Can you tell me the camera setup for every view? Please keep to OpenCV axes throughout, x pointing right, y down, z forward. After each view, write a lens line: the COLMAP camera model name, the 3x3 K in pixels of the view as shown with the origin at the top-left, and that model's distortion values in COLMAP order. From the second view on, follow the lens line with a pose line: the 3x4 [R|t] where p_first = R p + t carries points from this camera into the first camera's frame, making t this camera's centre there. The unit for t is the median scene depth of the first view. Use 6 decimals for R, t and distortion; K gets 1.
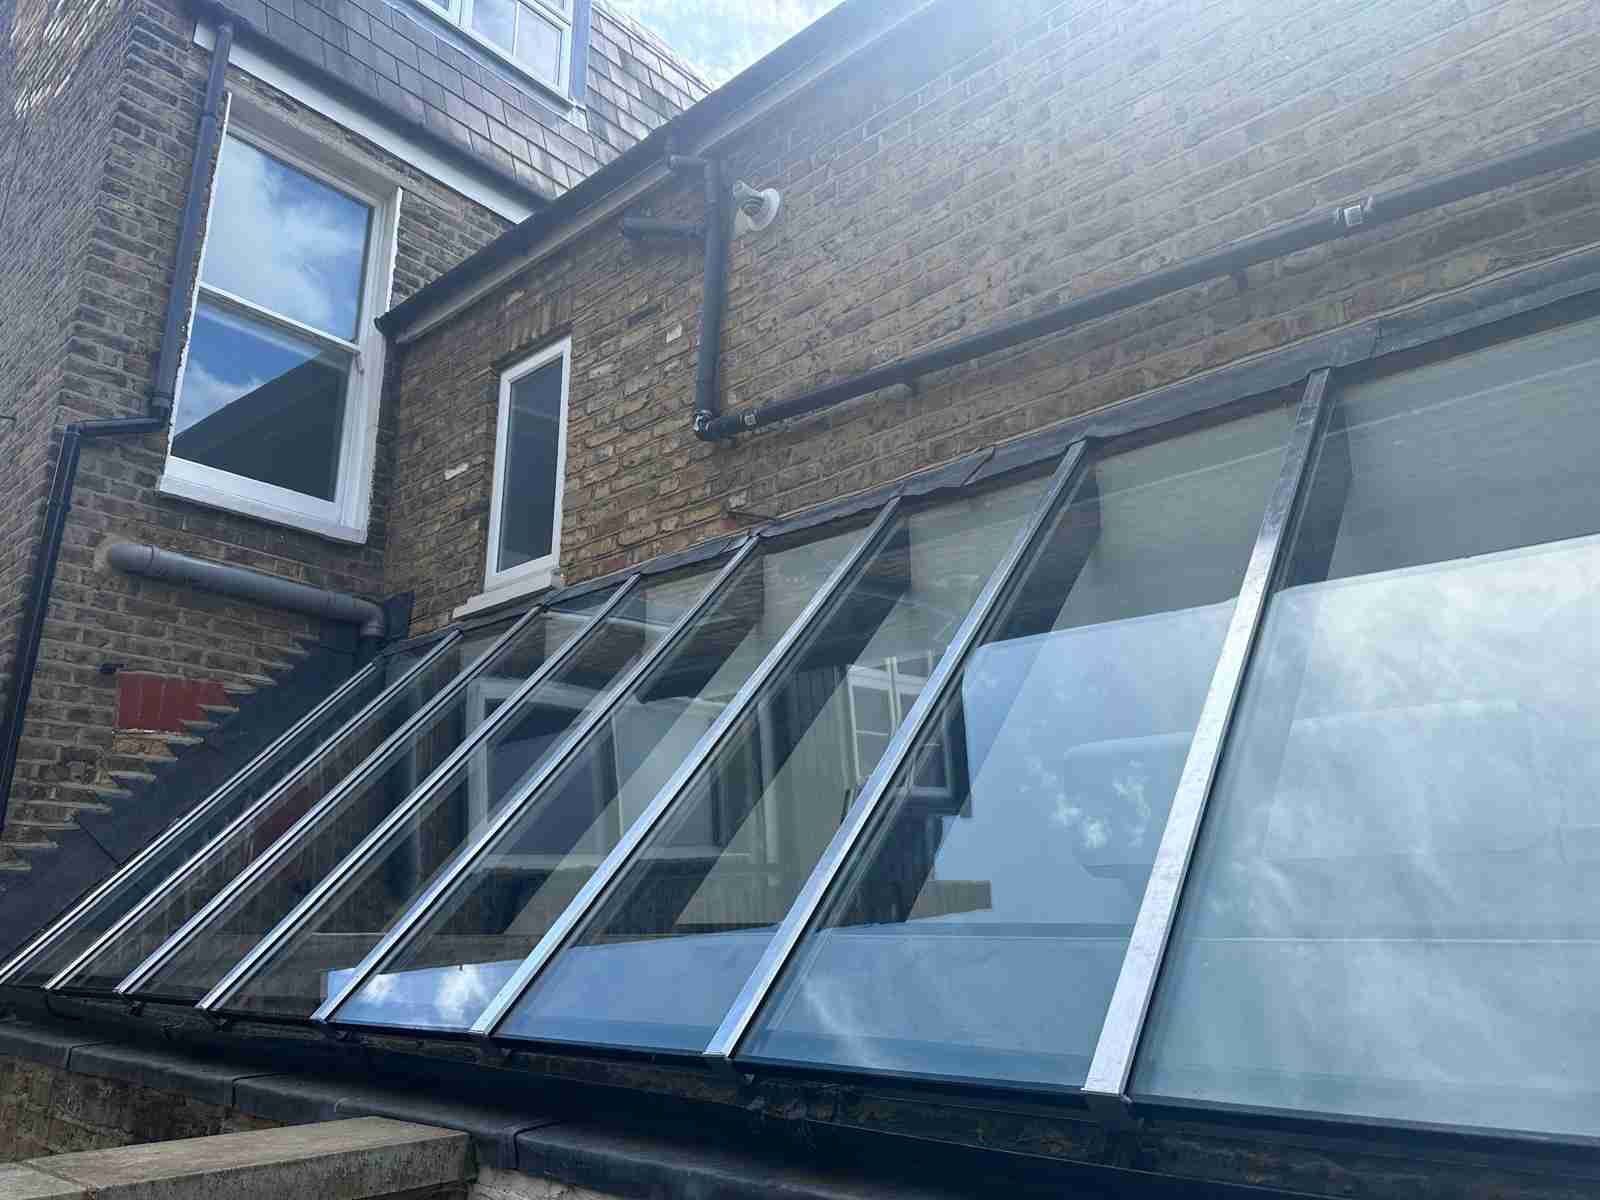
lens RADIAL K [[1119.5, 0, 806.2], [0, 1119.5, 599.0], [0, 0, 1]] dist [0.059448, -0.075693]
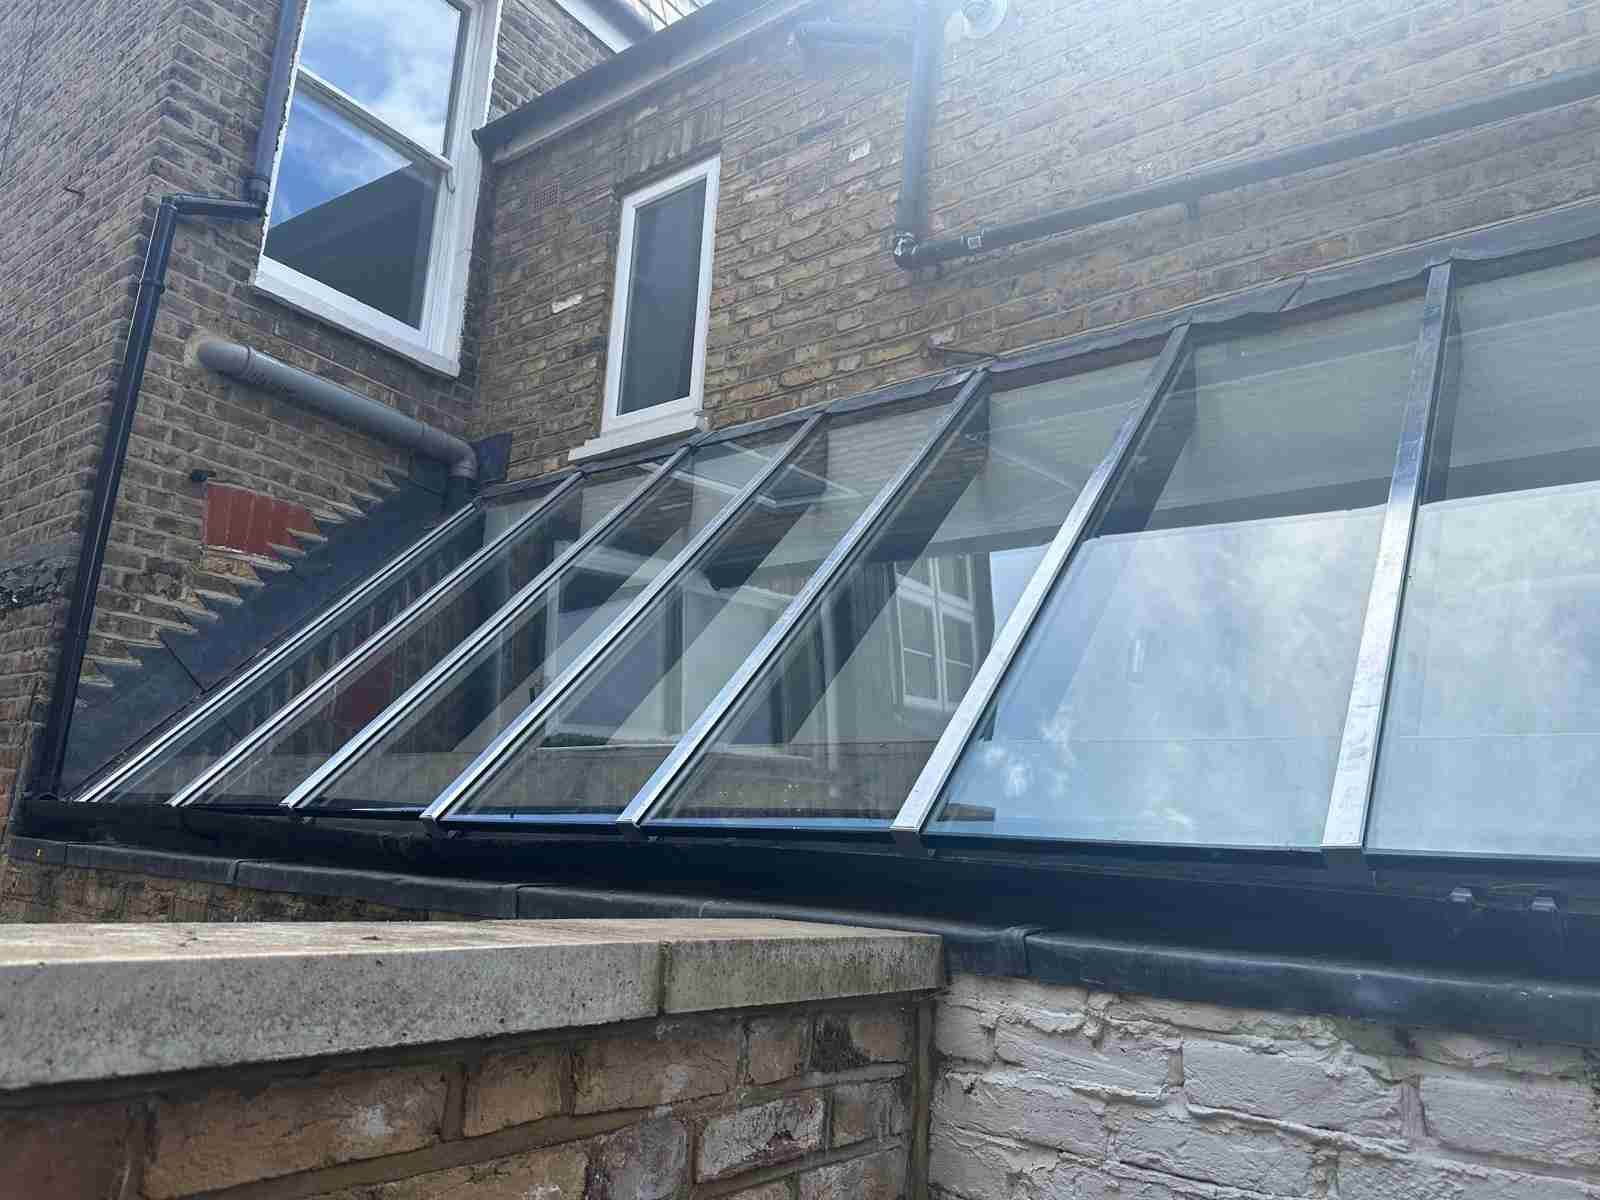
lens RADIAL K [[1119.1, 0, 798.6], [0, 1119.1, 618.4], [0, 0, 1]] dist [0.035874, -0.050515]
pose [[0.995430, 0.075929, 0.057911, -0.182295], [-0.079749, 0.994576, 0.066773, 0.074788], [-0.052527, -0.071086, 0.996086, 0.076520]]
